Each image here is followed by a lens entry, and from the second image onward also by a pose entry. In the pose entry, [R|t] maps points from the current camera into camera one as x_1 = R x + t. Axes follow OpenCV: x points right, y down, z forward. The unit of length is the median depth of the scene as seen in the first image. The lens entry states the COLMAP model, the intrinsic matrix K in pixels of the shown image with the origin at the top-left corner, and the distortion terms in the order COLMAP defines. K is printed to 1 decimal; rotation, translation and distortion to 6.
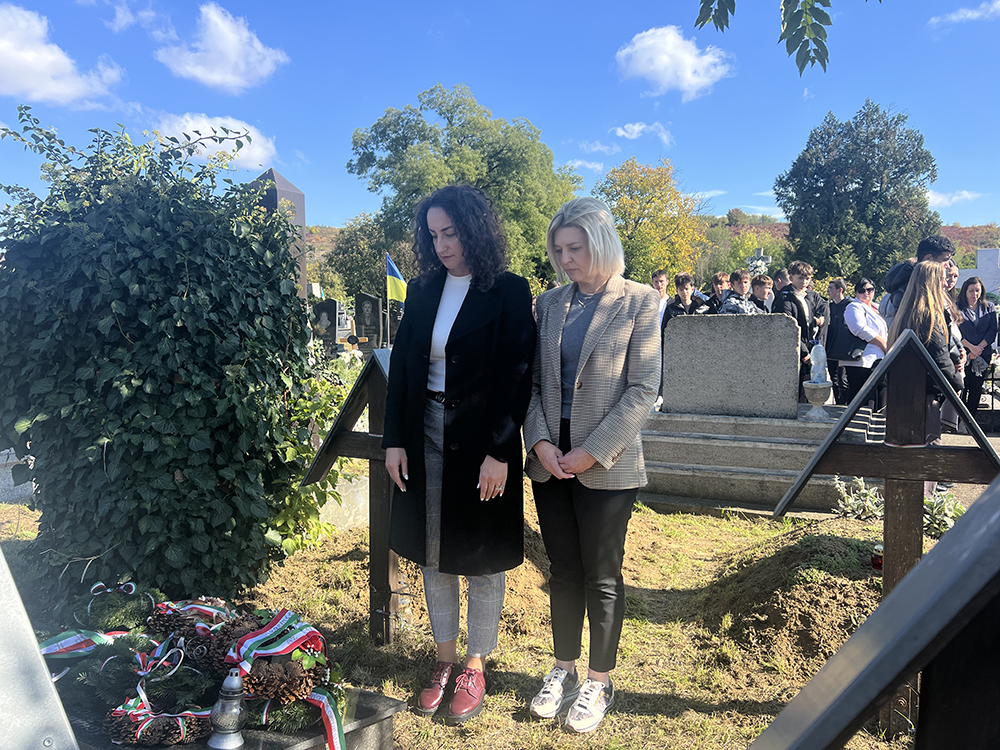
lens RADIAL K [[747.7, 0, 501.8], [0, 747.7, 380.4], [0, 0, 1]] dist [0.073761, -0.097733]
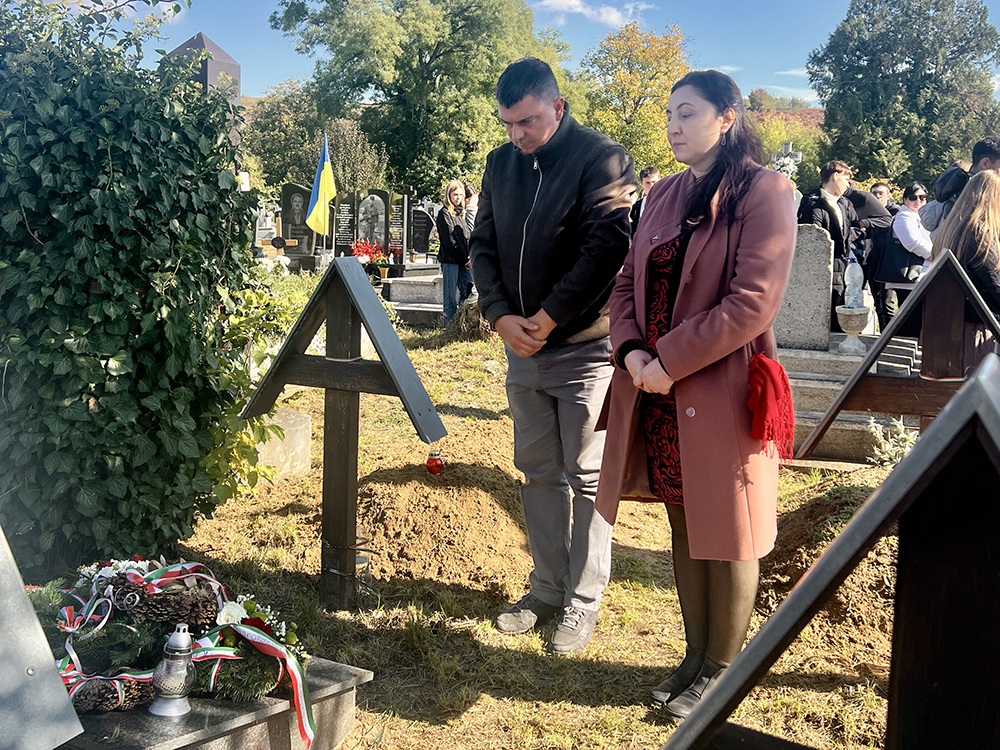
lens RADIAL K [[955.5, 0, 514.5], [0, 955.5, 274.6], [0, 0, 1]] dist [0.073209, -0.110041]
pose [[0.998359, 0.020804, 0.053354, -0.024936], [-0.019447, 0.999478, -0.025816, 0.001822], [-0.053864, 0.024736, 0.998242, -0.080700]]
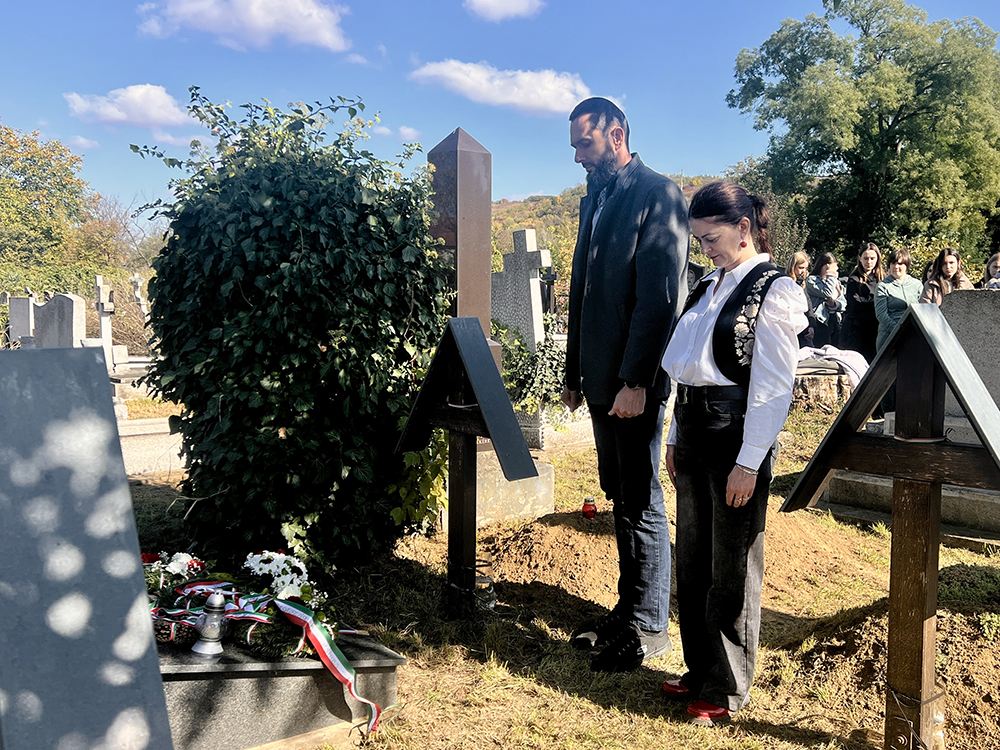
lens RADIAL K [[951.2, 0, 575.5], [0, 951.2, 383.3], [0, 0, 1]] dist [0.126770, -0.338838]
pose [[0.936268, 0.046388, -0.348211, 0.395469], [-0.041898, 0.998913, 0.020420, 0.011504], [0.348779, -0.004529, 0.937194, -0.105935]]
